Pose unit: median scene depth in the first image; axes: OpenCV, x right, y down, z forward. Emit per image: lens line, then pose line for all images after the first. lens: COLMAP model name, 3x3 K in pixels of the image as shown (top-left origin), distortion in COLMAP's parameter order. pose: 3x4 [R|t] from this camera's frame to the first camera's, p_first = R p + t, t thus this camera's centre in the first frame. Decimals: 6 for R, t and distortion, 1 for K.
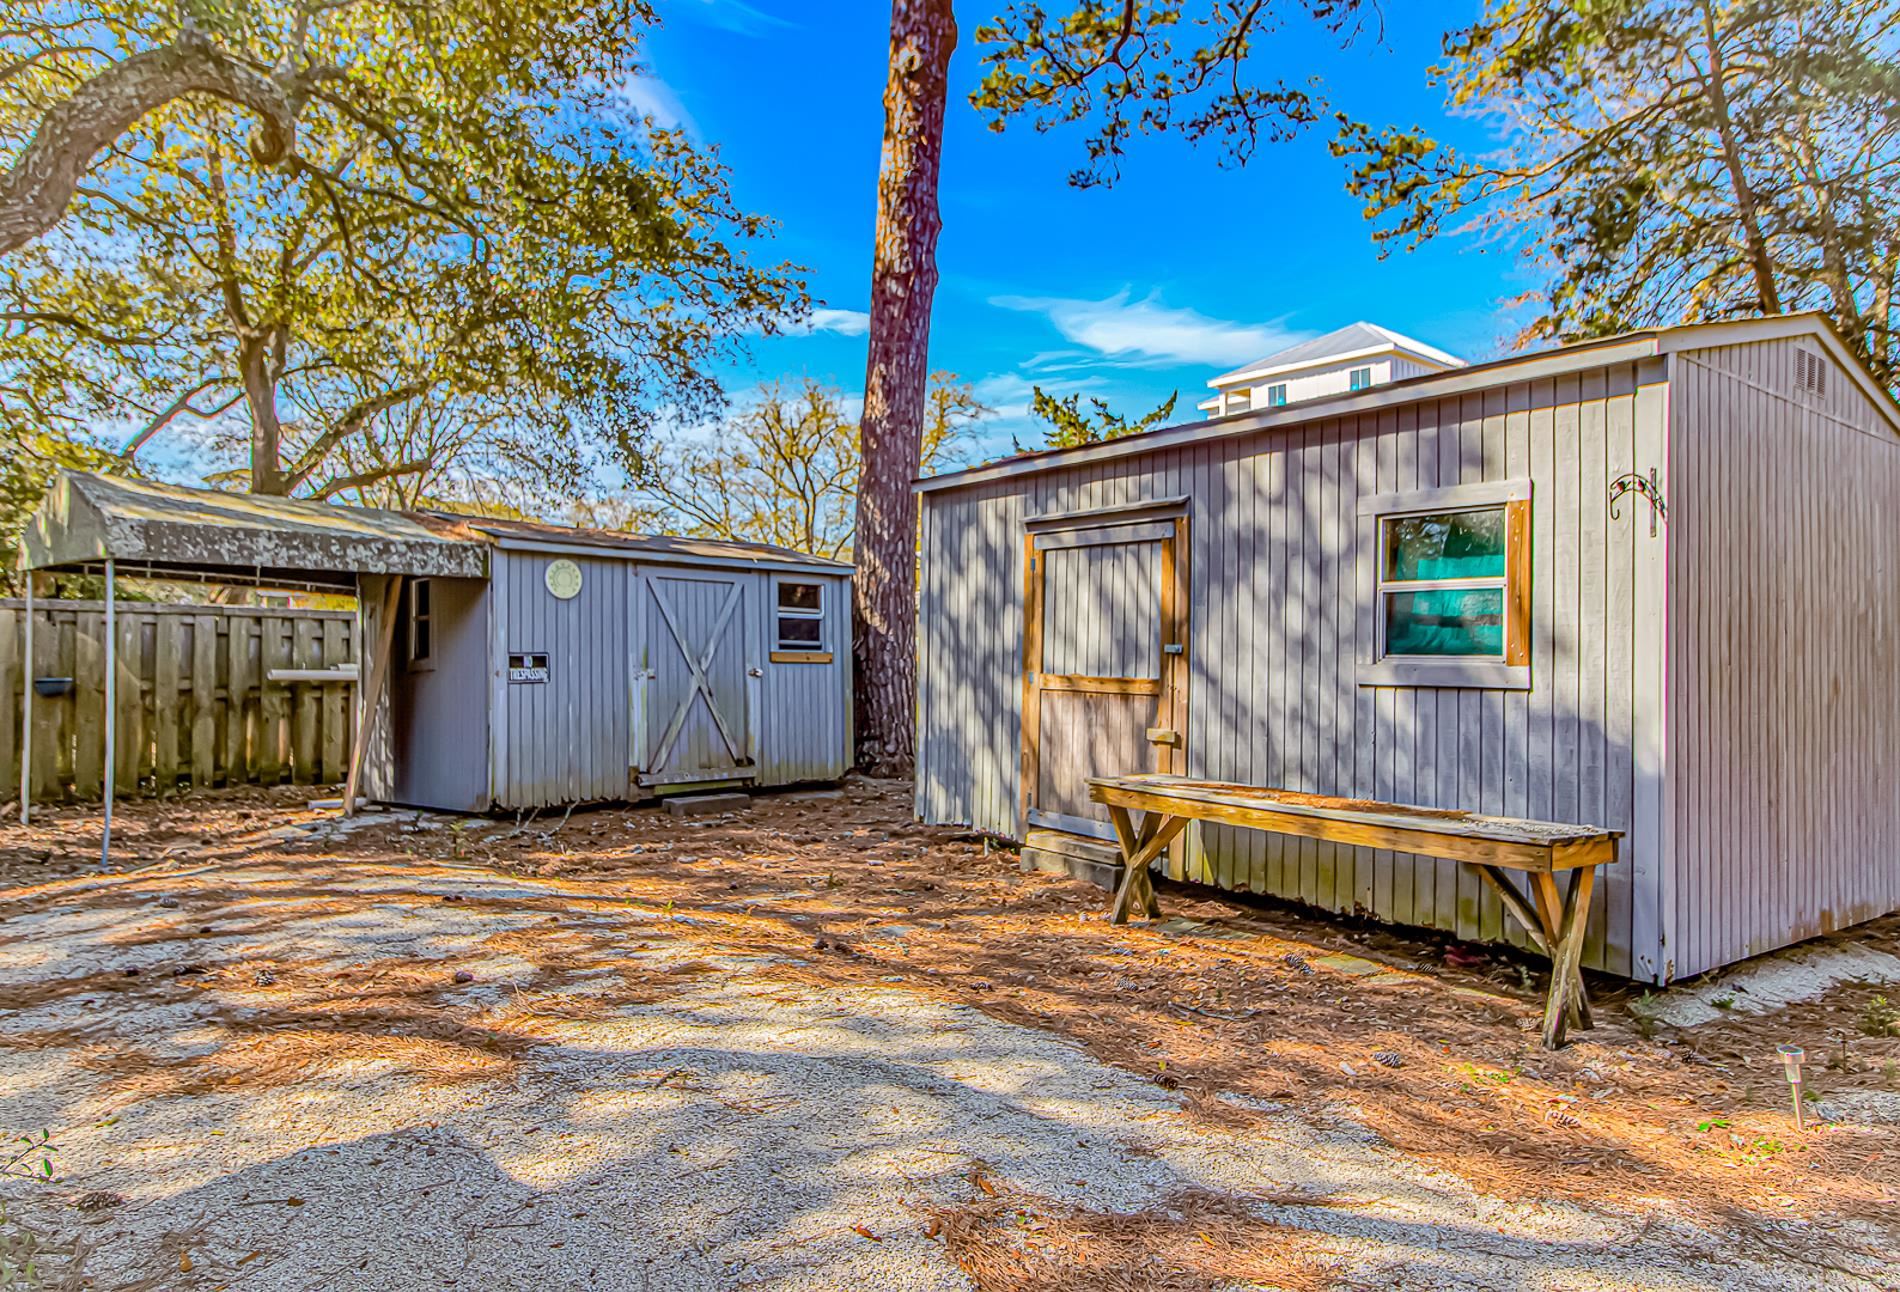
lens RADIAL K [[1149.0, 0, 949.3], [0, 1149.0, 602.1], [0, 0, 1]] dist [-0.007008, -0.003366]
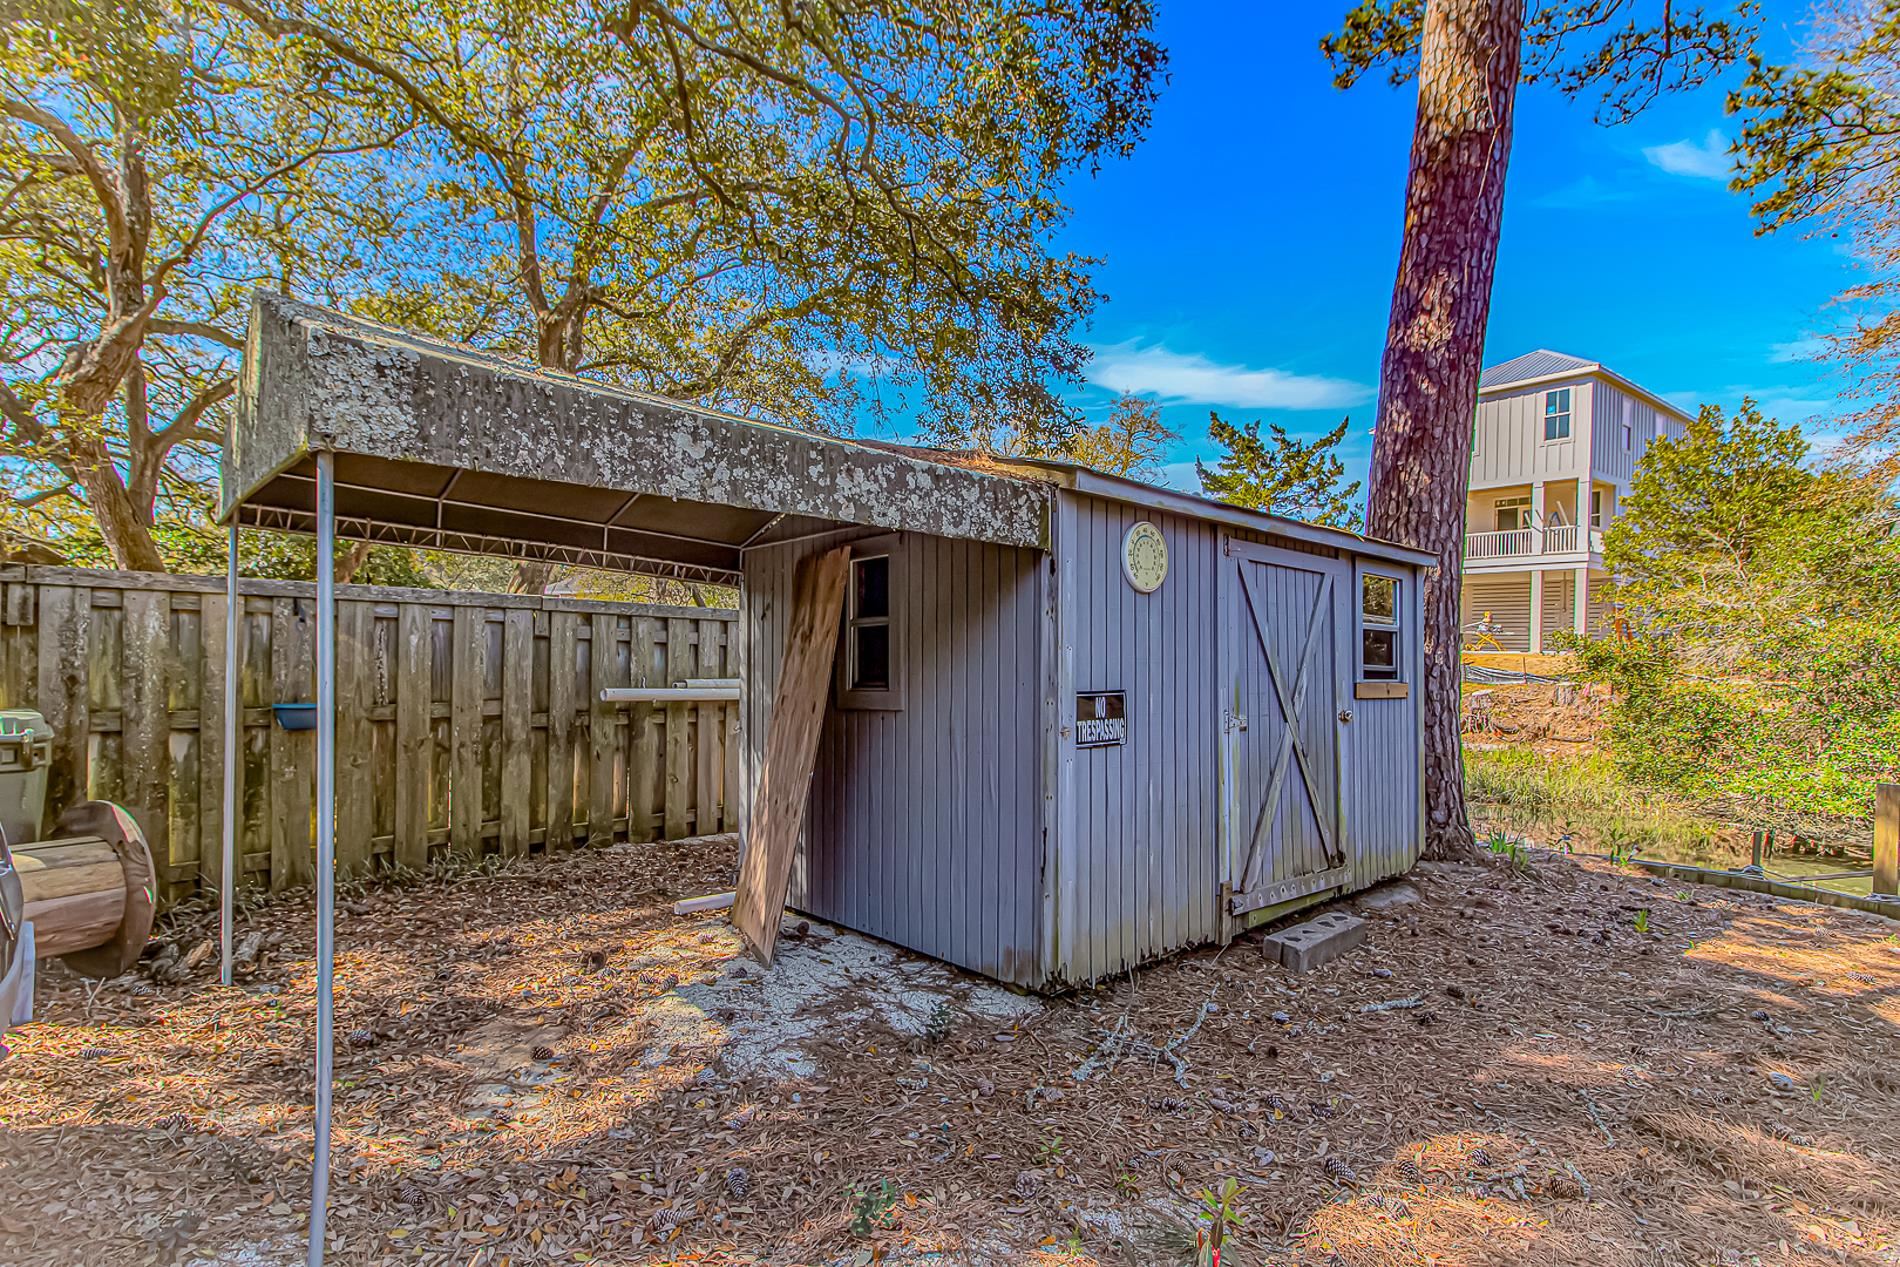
lens RADIAL K [[878.8, 0, 950.0], [0, 878.8, 633.5], [0, 0, 1]] dist [0.000779, -0.010684]
pose [[0.995140, 0.020781, -0.096256, -0.343031], [-0.017974, 0.999390, 0.029940, 0.005195], [0.096819, -0.028064, 0.994906, 0.501064]]
